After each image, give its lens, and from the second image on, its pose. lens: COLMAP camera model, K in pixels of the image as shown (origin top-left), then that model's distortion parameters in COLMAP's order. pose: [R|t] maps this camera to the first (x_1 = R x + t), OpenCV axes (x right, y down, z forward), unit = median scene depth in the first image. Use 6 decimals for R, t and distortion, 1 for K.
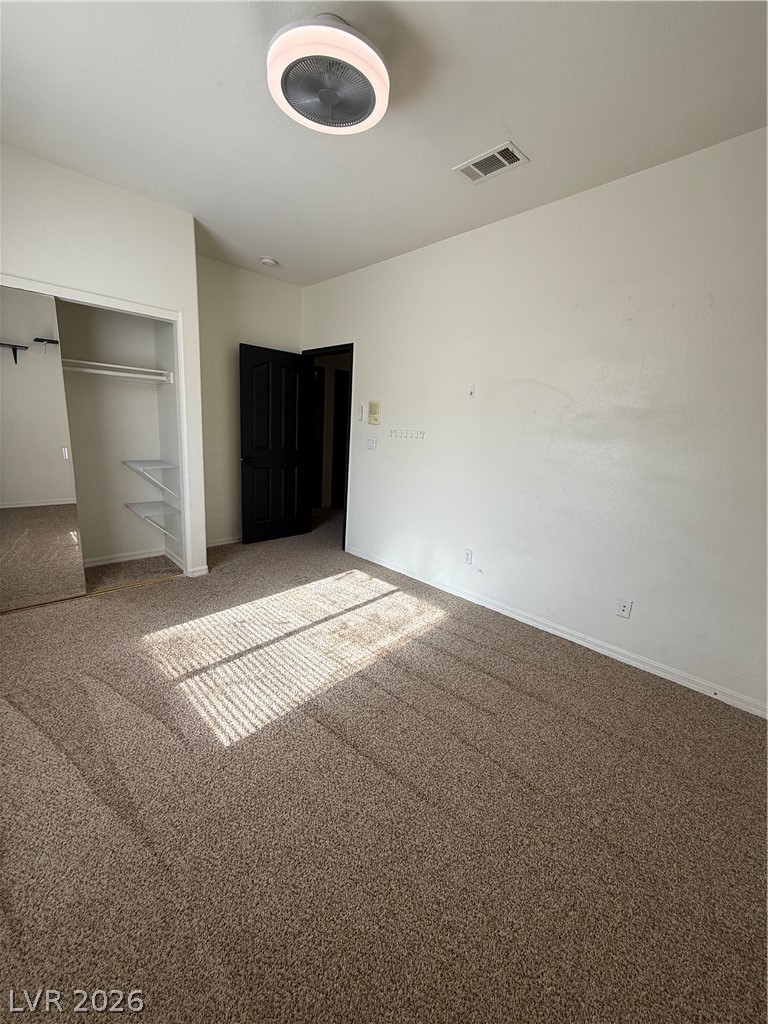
lens RADIAL K [[406.5, 0, 378.3], [0, 406.5, 513.6], [0, 0, 1]] dist [-0.002246, 0.000614]
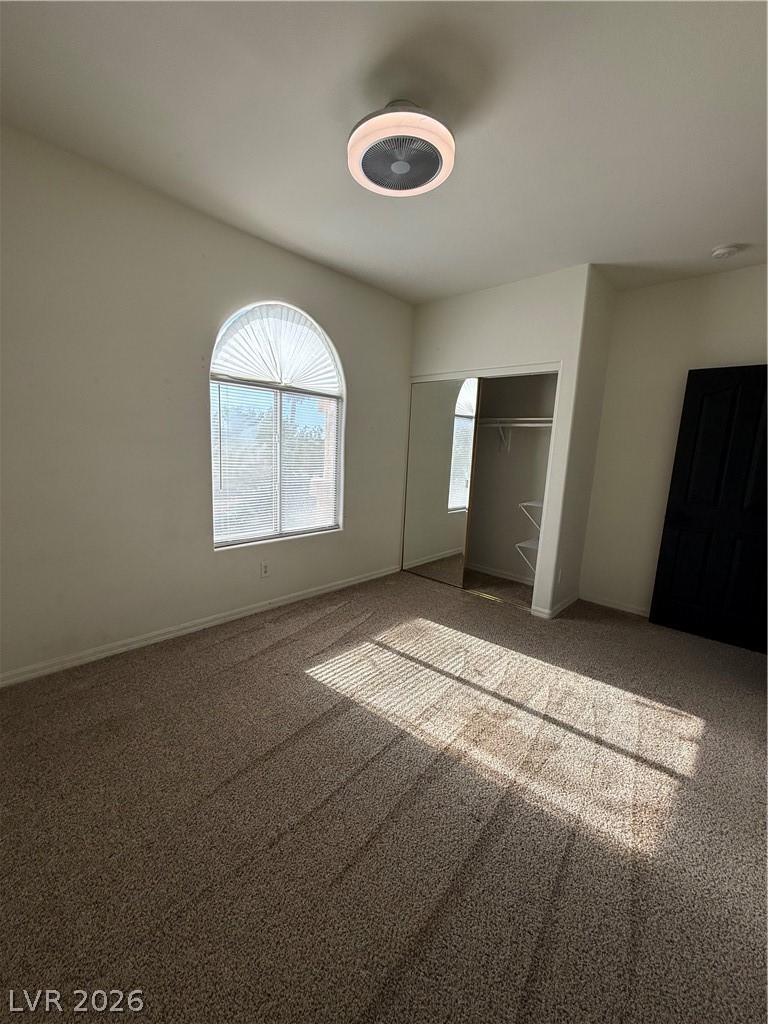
lens RADIAL K [[406.5, 0, 380.3], [0, 406.5, 512.5], [0, 0, 1]] dist [-0.002246, 0.000614]
pose [[0.052804, 0.117229, -0.991700, 0.570358], [-0.253588, 0.962106, 0.100228, -0.107193], [0.965870, 0.246191, 0.080531, 0.559718]]
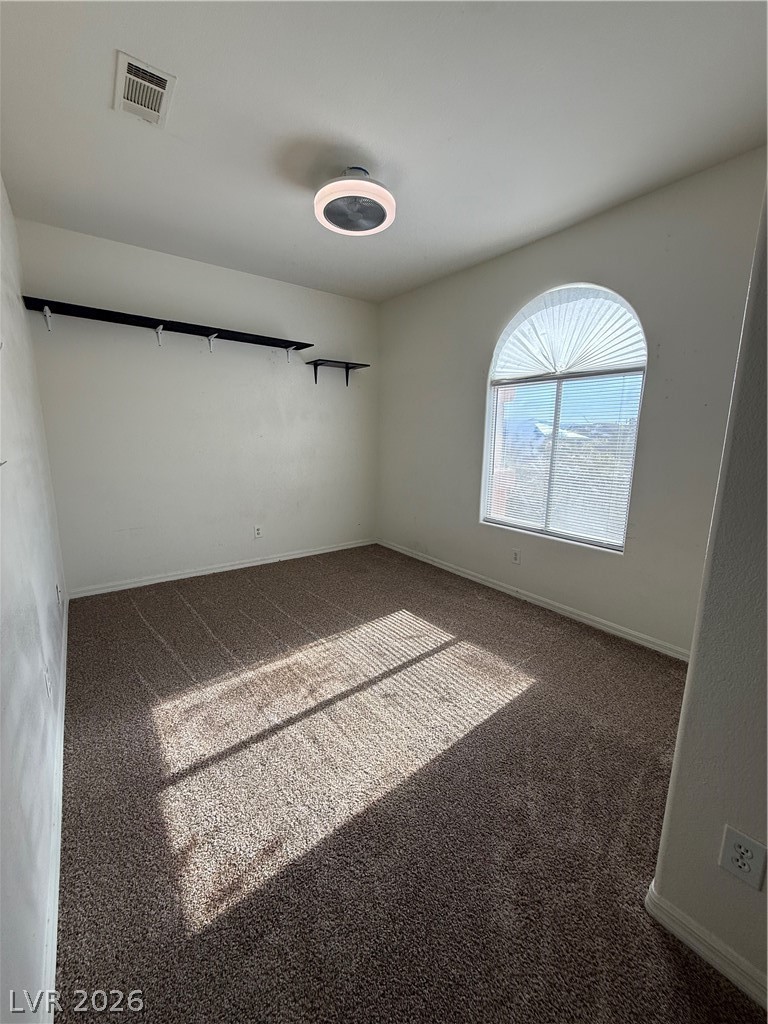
lens RADIAL K [[406.5, 0, 378.5], [0, 406.5, 510.1], [0, 0, 1]] dist [-0.002246, 0.000614]
pose [[-0.989101, -0.079959, 0.123639, -0.256151], [-0.024401, 0.917107, 0.397894, -0.337372], [-0.145206, 0.390540, -0.909062, 1.427861]]
